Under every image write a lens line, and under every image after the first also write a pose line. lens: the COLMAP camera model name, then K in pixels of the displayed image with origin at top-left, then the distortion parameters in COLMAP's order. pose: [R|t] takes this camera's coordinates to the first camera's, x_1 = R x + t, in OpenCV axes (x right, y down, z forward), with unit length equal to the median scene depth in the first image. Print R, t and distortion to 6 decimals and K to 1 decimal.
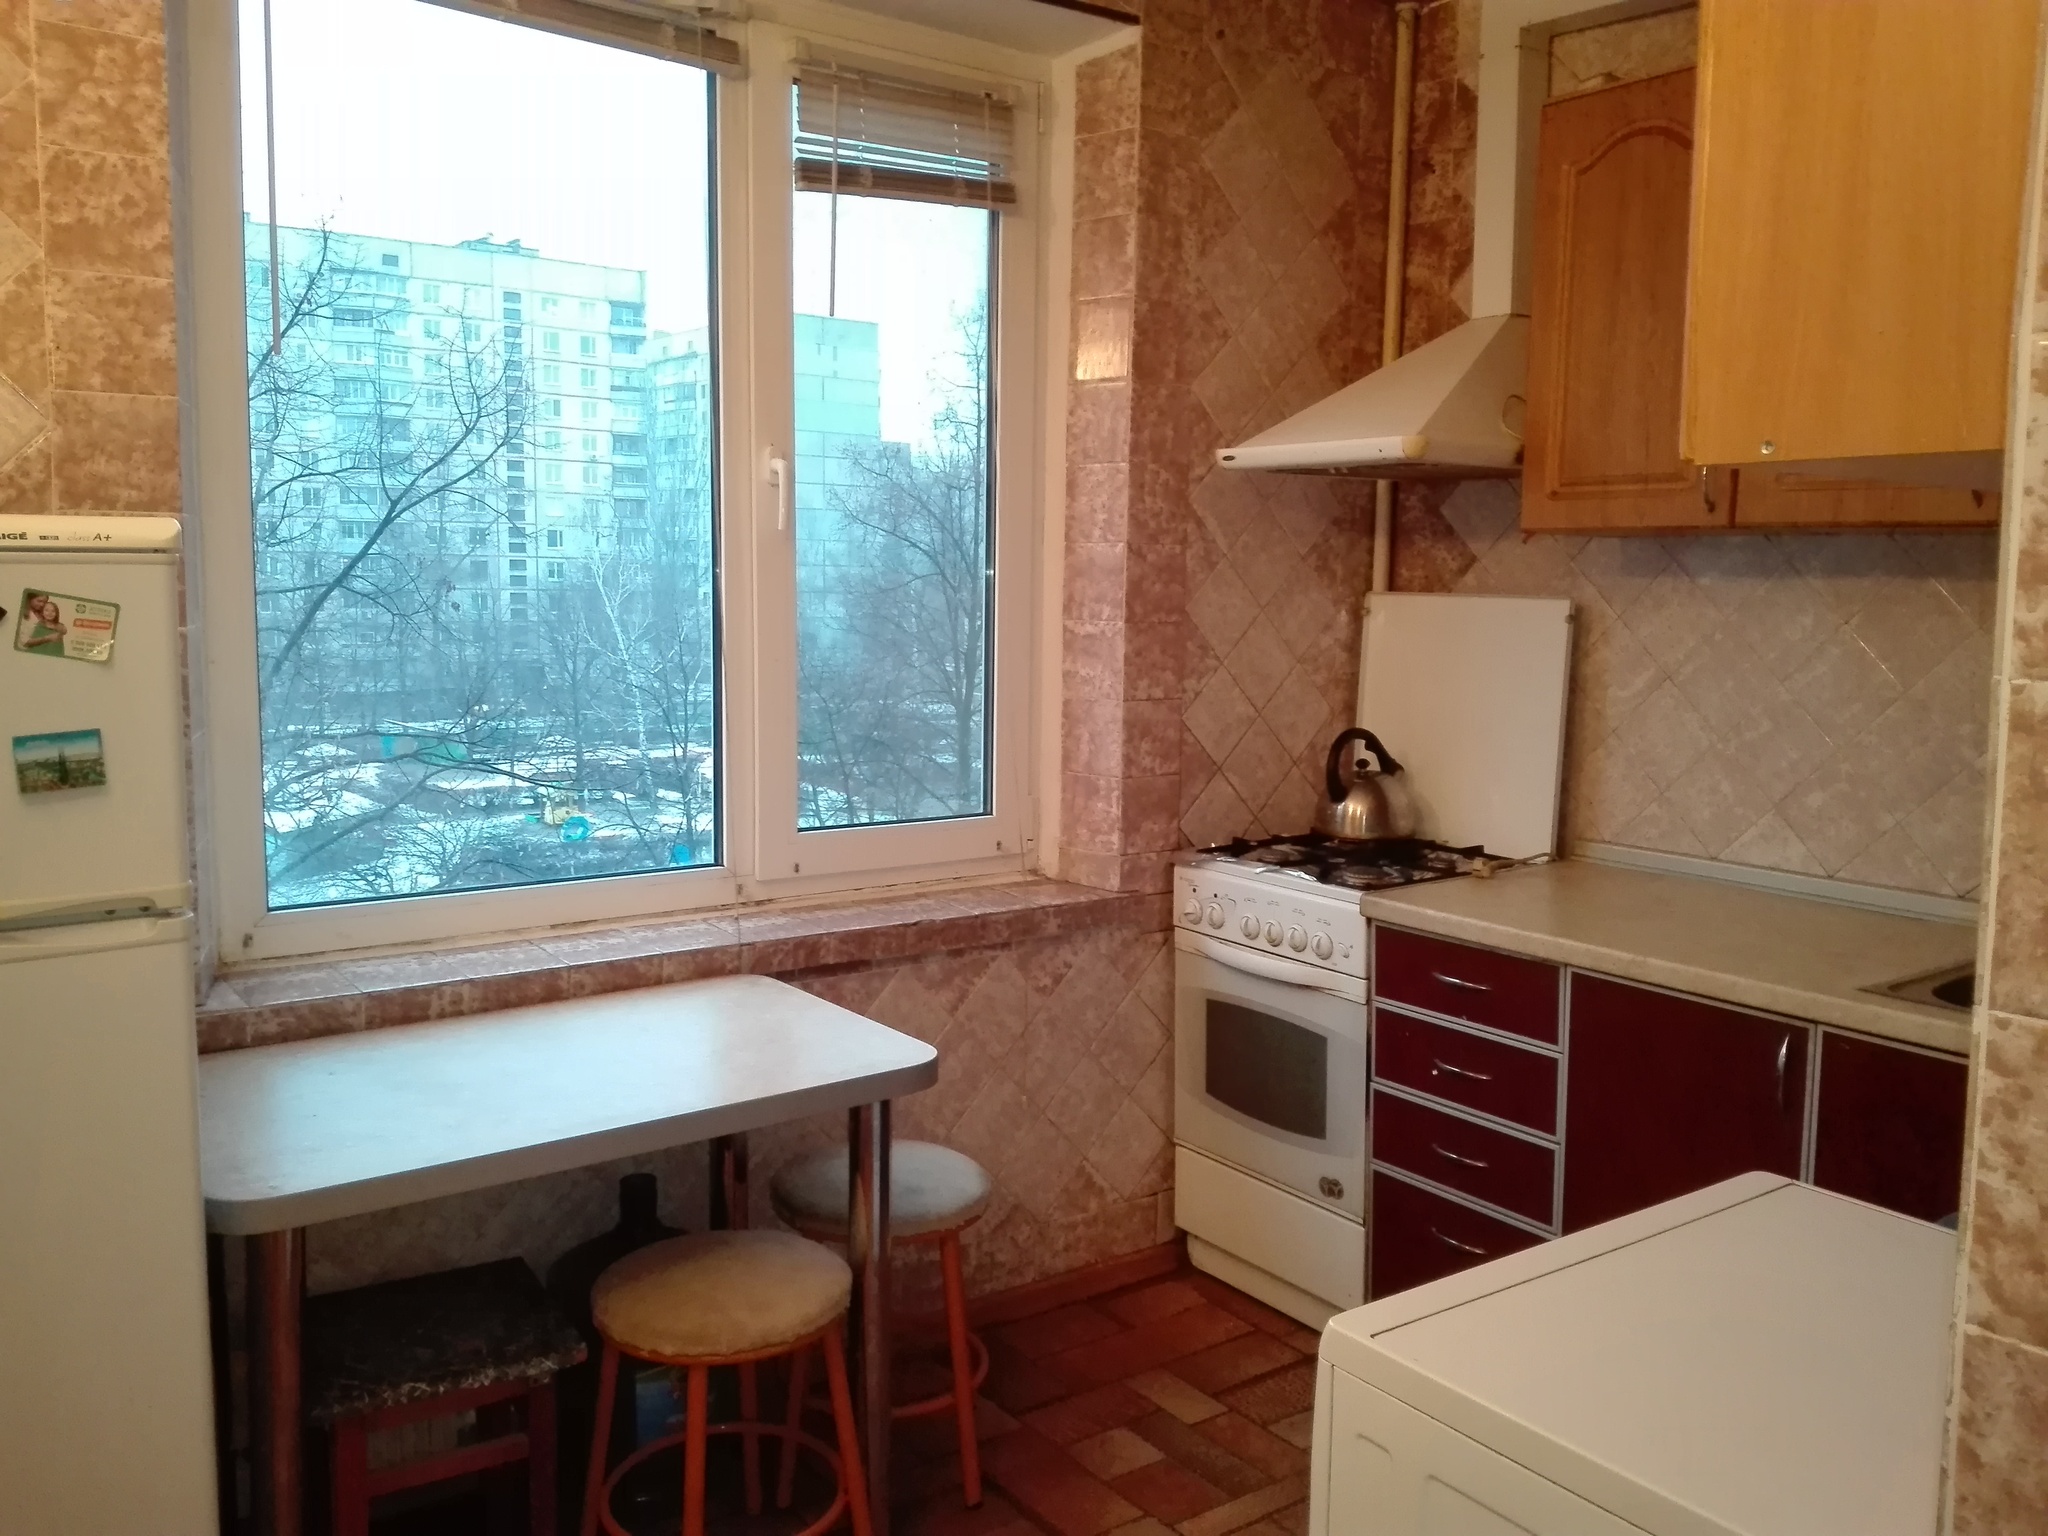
lens RADIAL K [[1665.4, 0, 1028.8], [0, 1665.4, 733.4], [0, 0, 1]] dist [-0.004585, -0.007283]
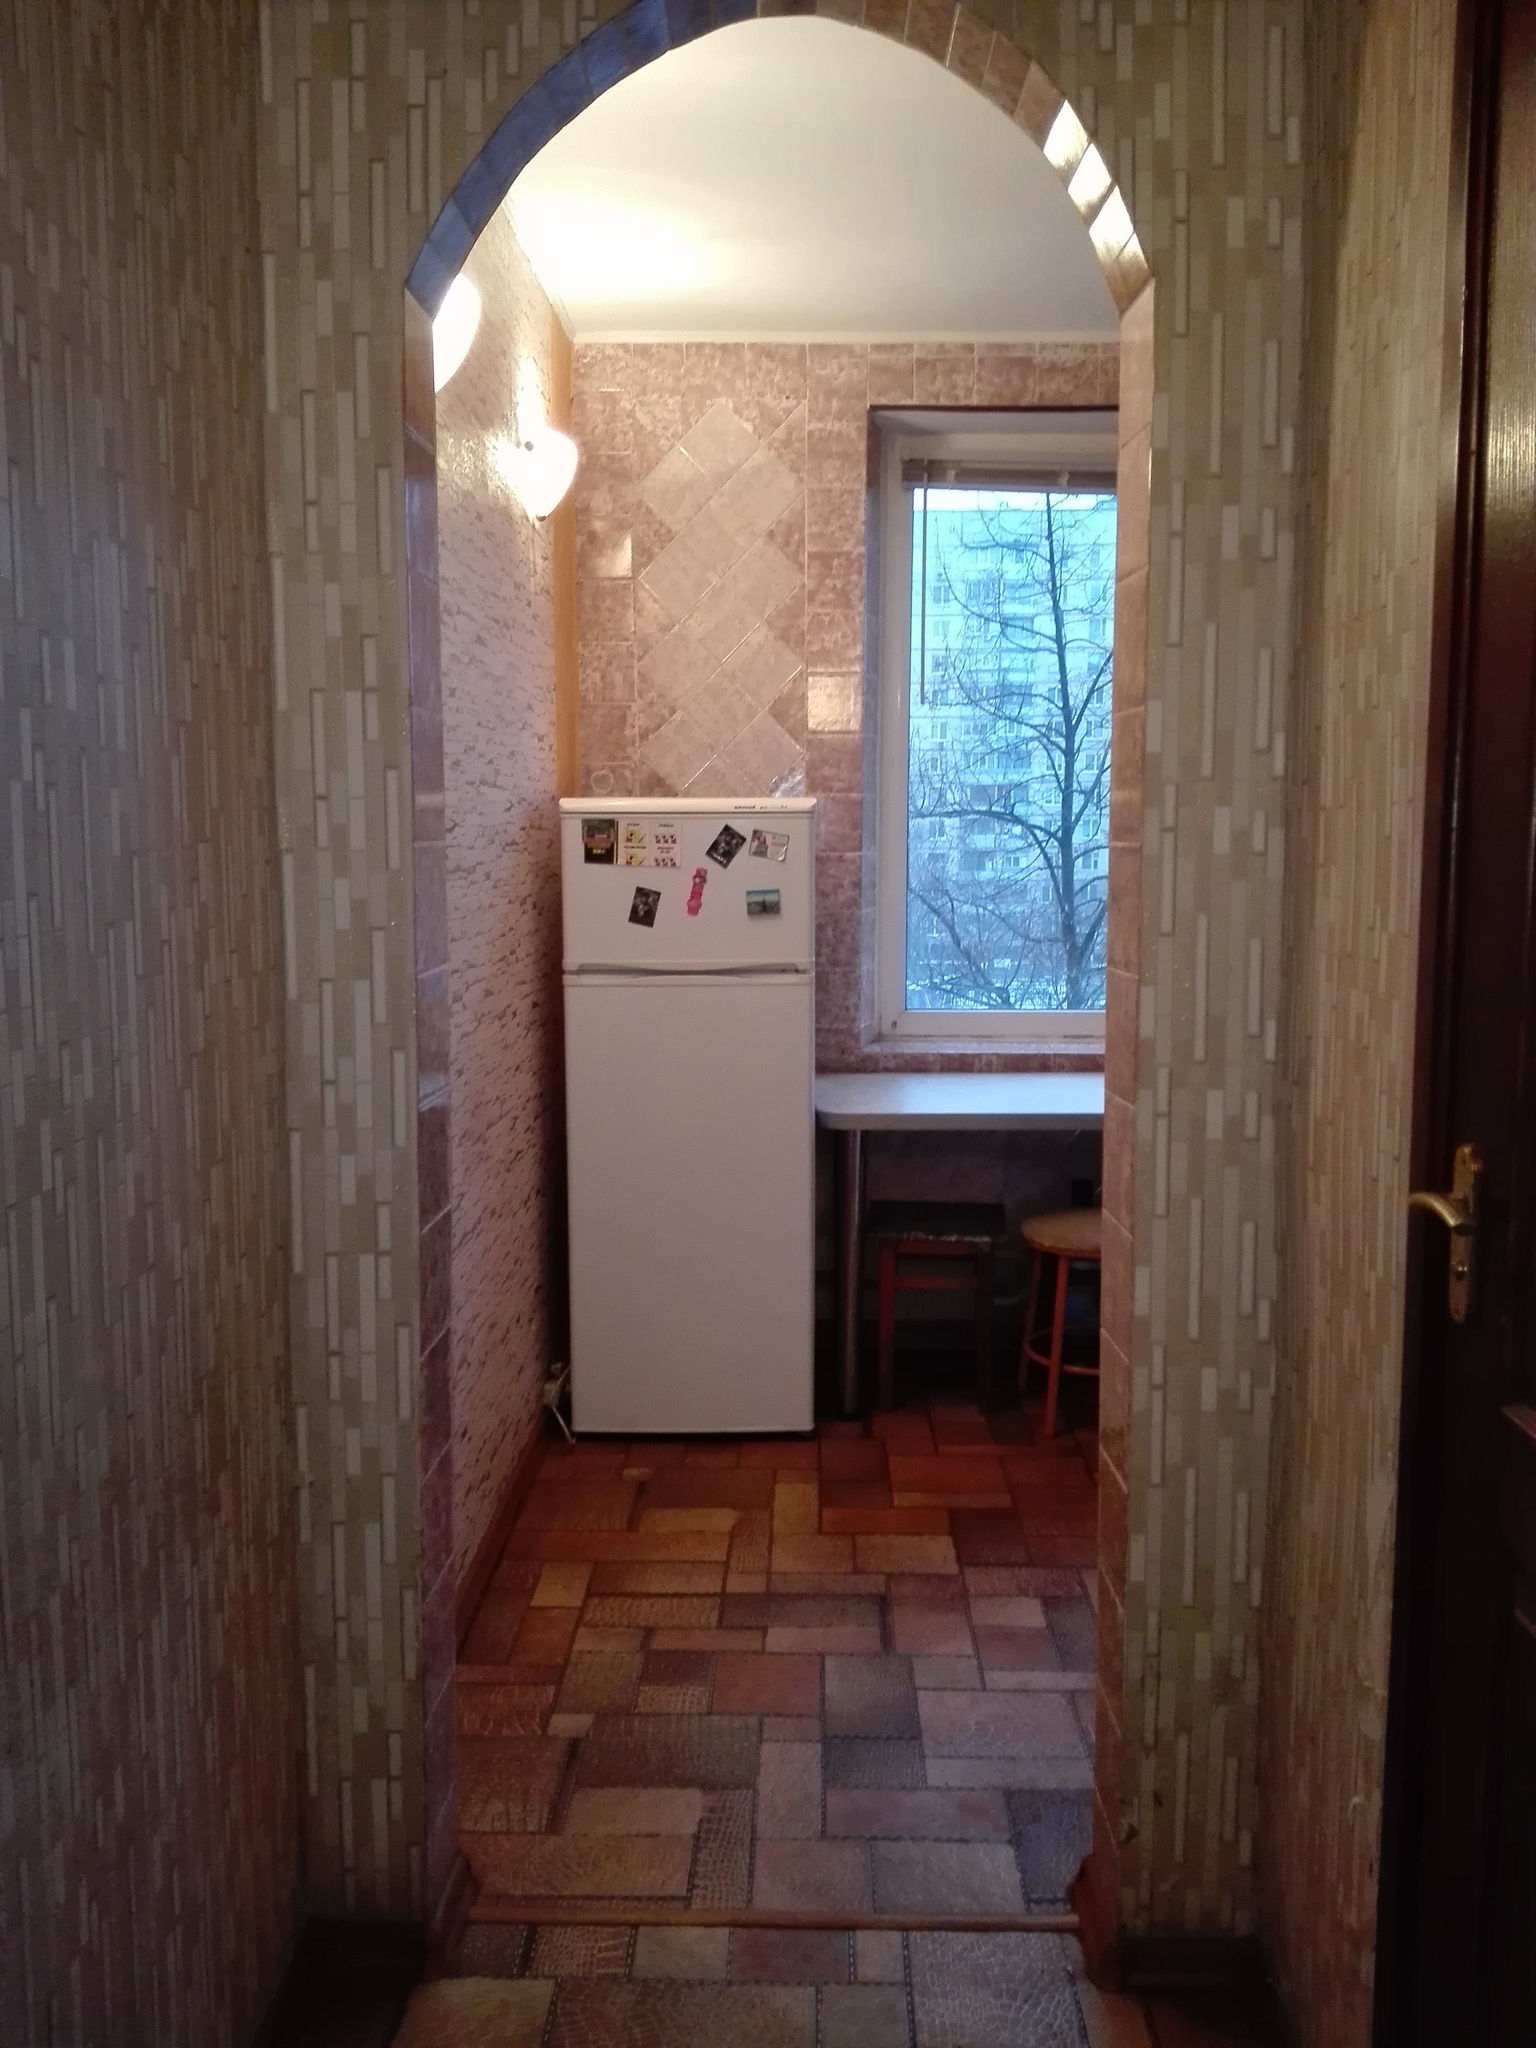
lens RADIAL K [[1665.4, 0, 768.0], [0, 1665.4, 1024.0], [0, 0, 1]] dist [-0.004585, -0.007283]
pose [[0.783360, 0.058071, -0.618850, 0.641298], [-0.047378, 0.998308, 0.033706, 0.078219], [0.619760, 0.002916, 0.784786, -0.610522]]
